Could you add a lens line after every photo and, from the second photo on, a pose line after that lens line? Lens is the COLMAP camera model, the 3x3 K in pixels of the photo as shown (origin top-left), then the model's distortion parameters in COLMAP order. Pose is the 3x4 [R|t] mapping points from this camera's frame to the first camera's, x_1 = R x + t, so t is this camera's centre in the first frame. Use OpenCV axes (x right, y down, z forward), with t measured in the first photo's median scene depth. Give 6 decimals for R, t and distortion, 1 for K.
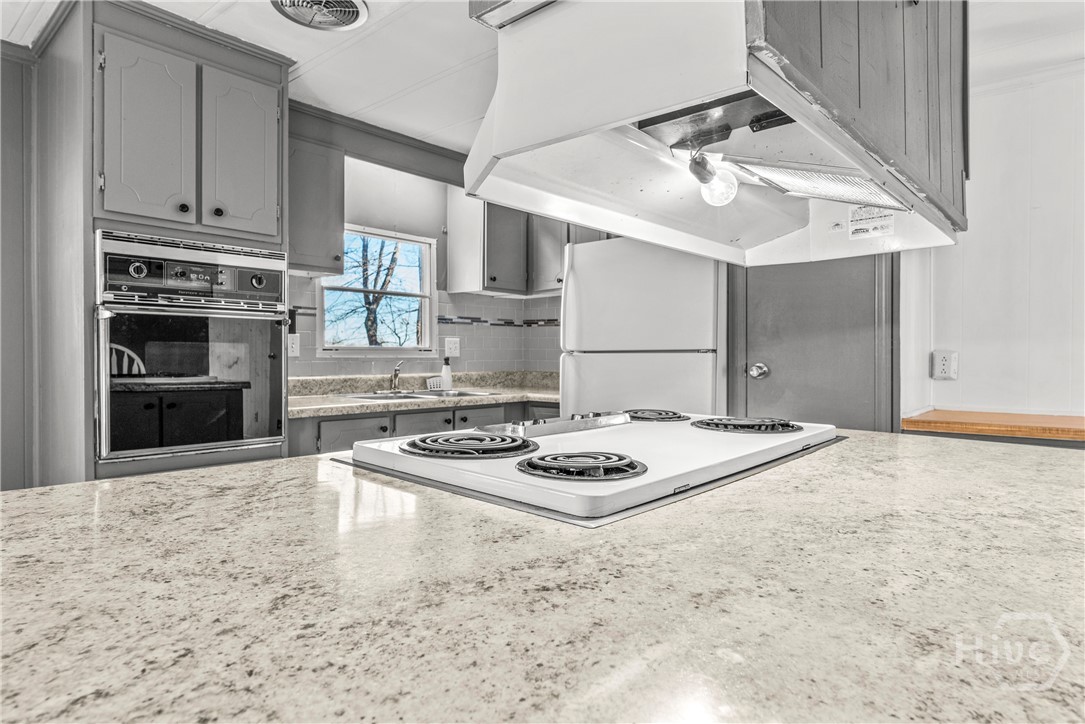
lens RADIAL K [[633.6, 0, 542.5], [0, 633.6, 362.0], [0, 0, 1]] dist [0.000601, 0.000010]
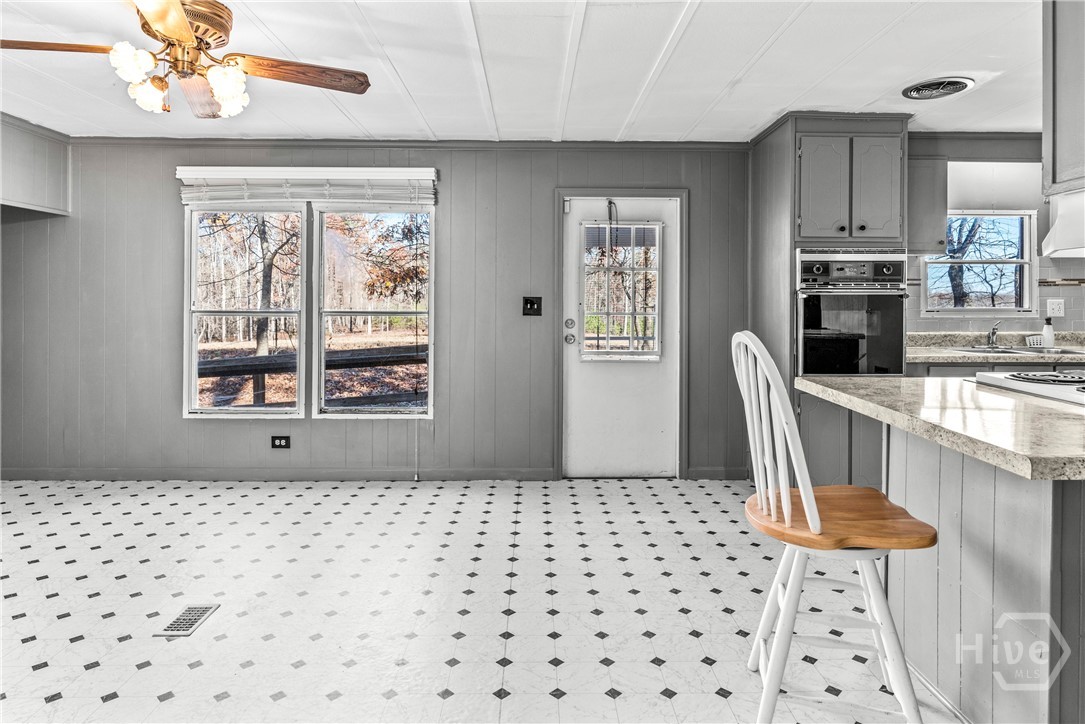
lens RADIAL K [[639.7, 0, 543.8], [0, 639.7, 308.4], [0, 0, 1]] dist [-0.000466, -0.000406]
pose [[0.674189, 0.003349, -0.738551, 0.090534], [-0.004751, 0.999989, 0.000197, -0.022826], [0.738543, 0.003376, 0.674197, -0.458080]]
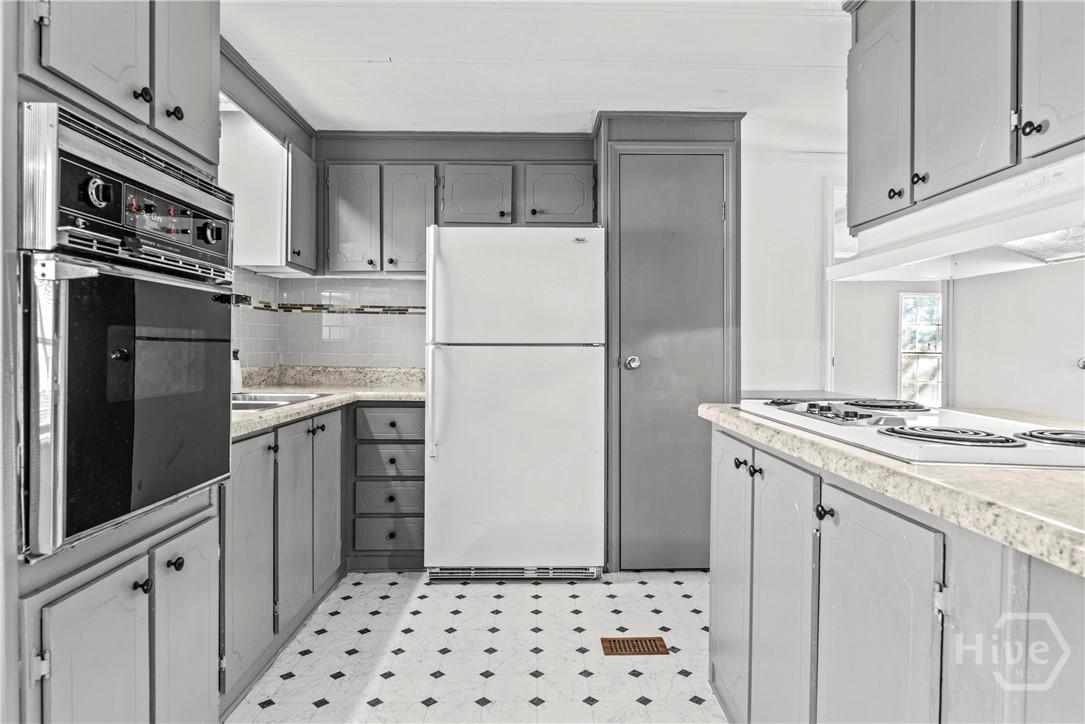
lens RADIAL K [[633.8, 0, 546.3], [0, 633.8, 340.6], [0, 0, 1]] dist [0.000157, 0.000609]
pose [[0.733847, 0.009720, 0.679245, -0.461386], [0.001950, 0.999863, -0.016414, -0.005702], [-0.679312, 0.013370, 0.733728, 0.221190]]
